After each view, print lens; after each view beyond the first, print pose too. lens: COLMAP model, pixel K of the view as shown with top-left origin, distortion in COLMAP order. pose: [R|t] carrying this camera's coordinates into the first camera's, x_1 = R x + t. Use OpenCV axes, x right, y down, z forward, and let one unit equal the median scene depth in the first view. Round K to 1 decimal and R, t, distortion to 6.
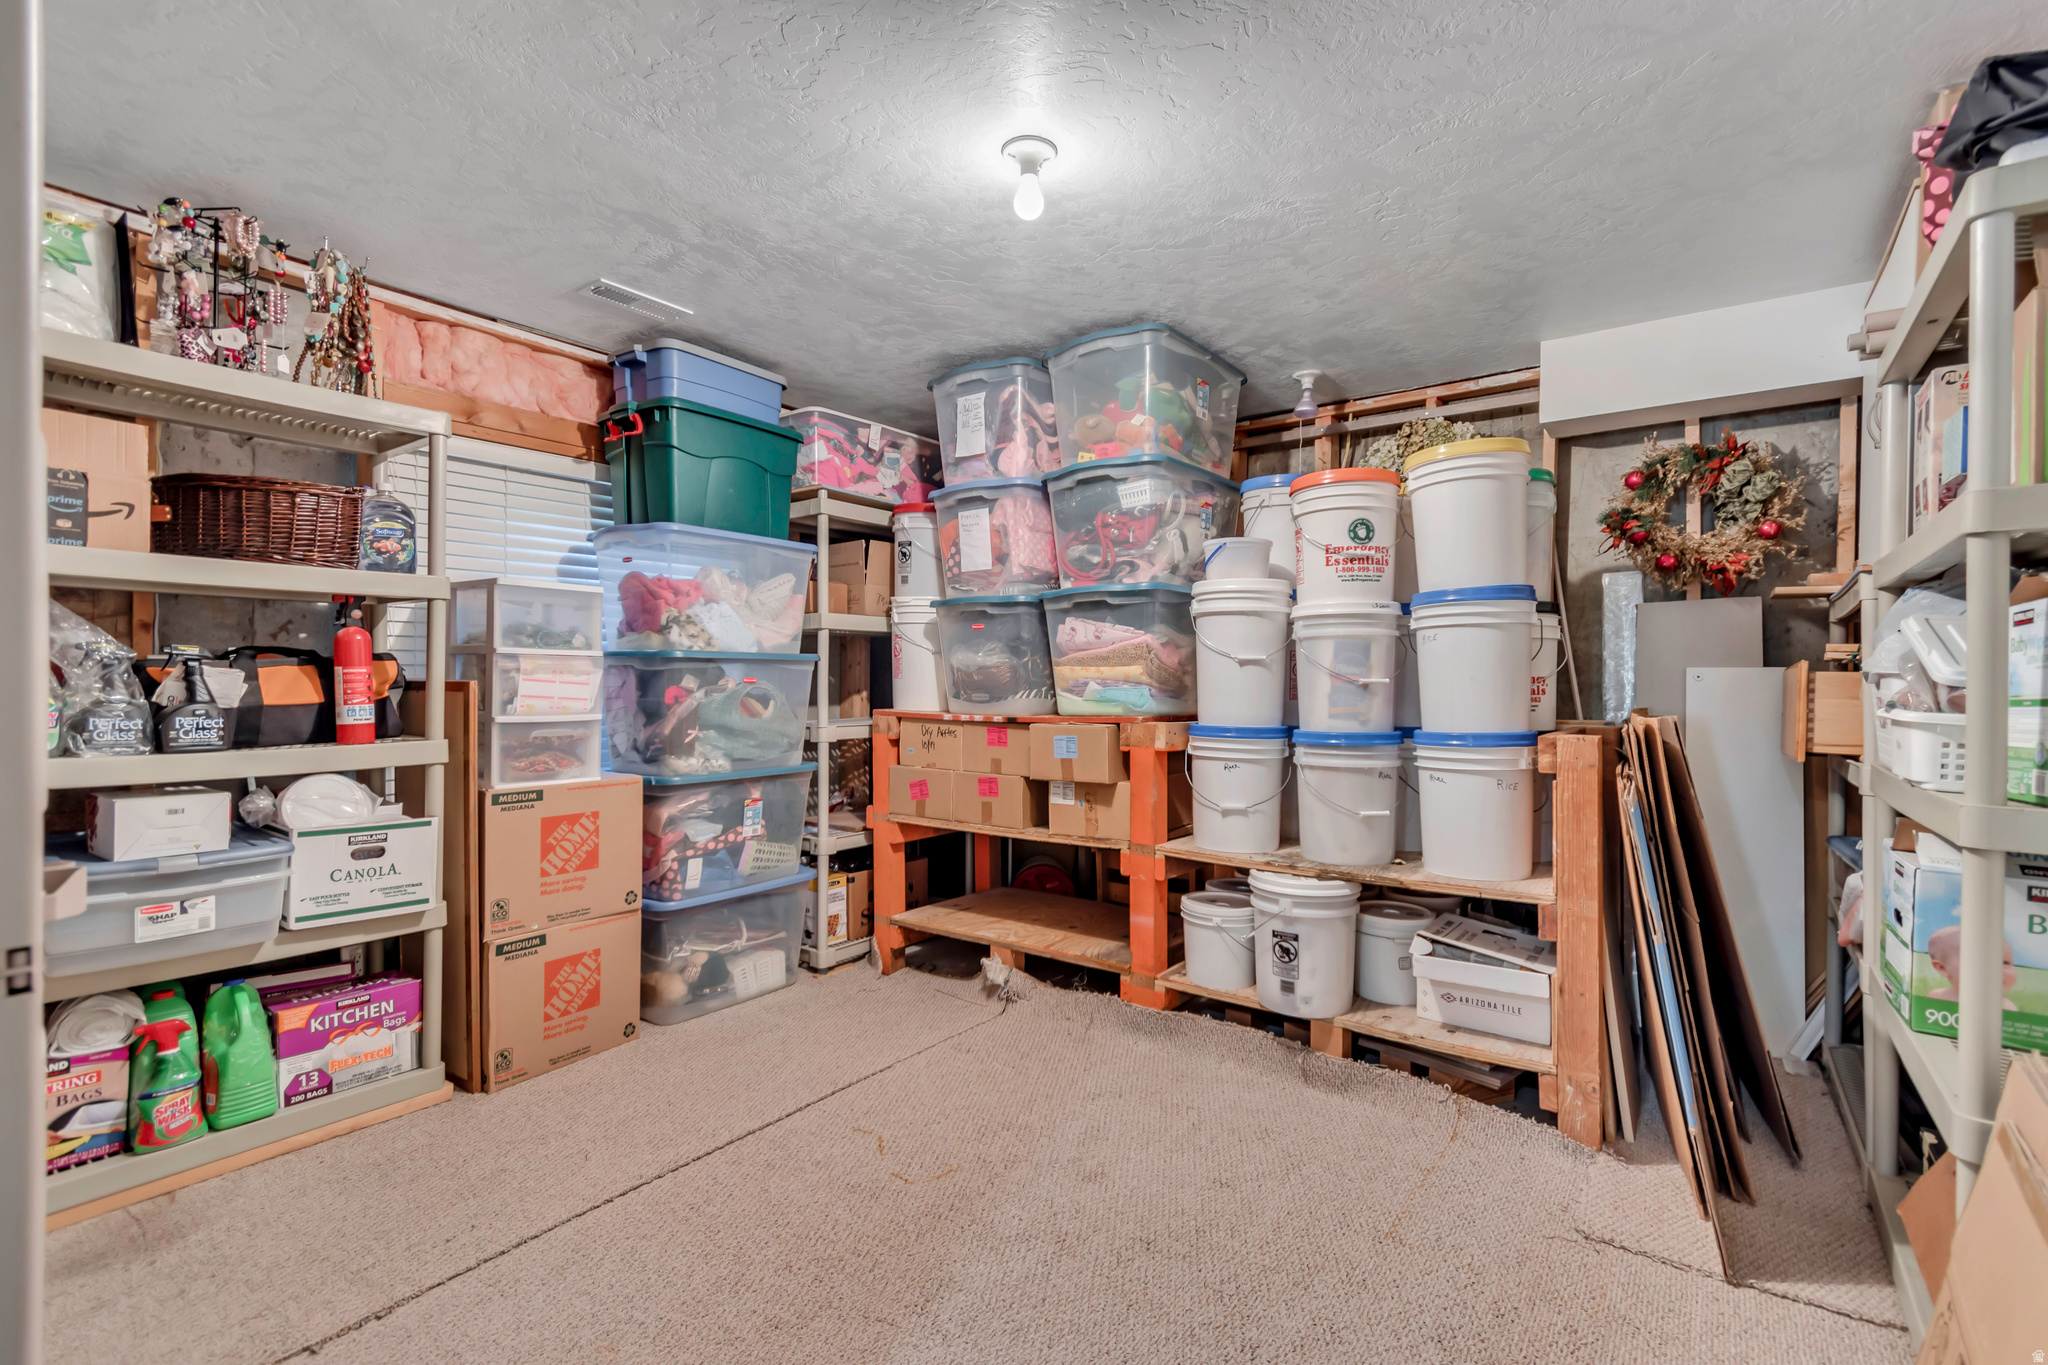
lens RADIAL K [[914.2, 0, 1027.8], [0, 914.2, 681.0], [0, 0, 1]] dist [0.002633, -0.000899]
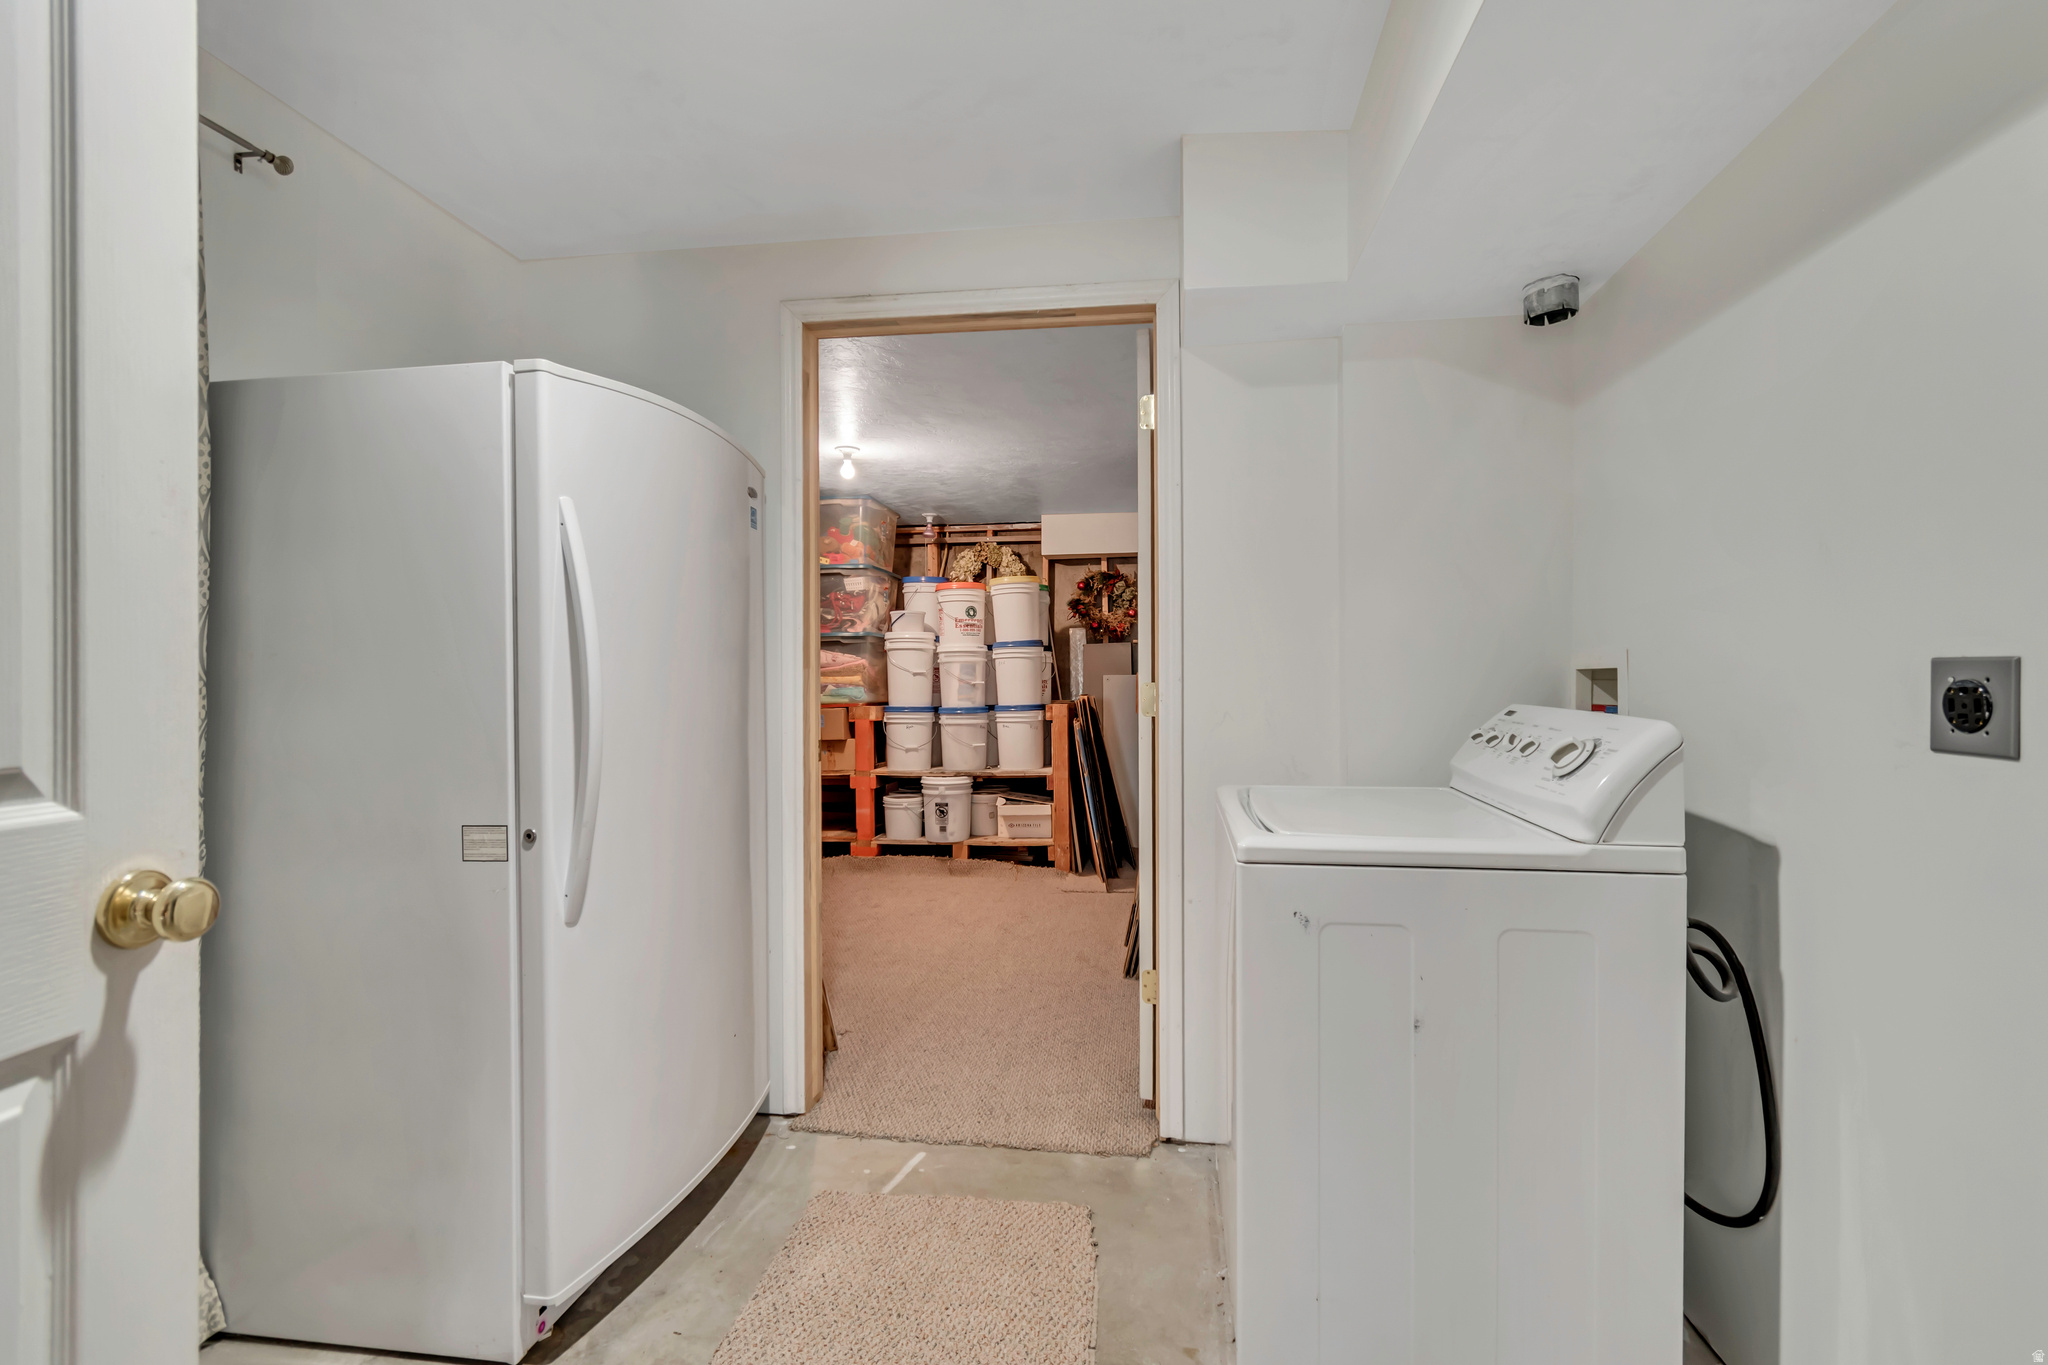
lens RADIAL K [[914.2, 0, 1018.6], [0, 914.2, 682.3], [0, 0, 1]] dist [0.002633, -0.000899]
pose [[0.878835, -0.010676, 0.477007, -0.496670], [0.013097, 0.999913, -0.001751, 0.003714], [-0.476947, 0.007786, 0.878898, -0.823532]]
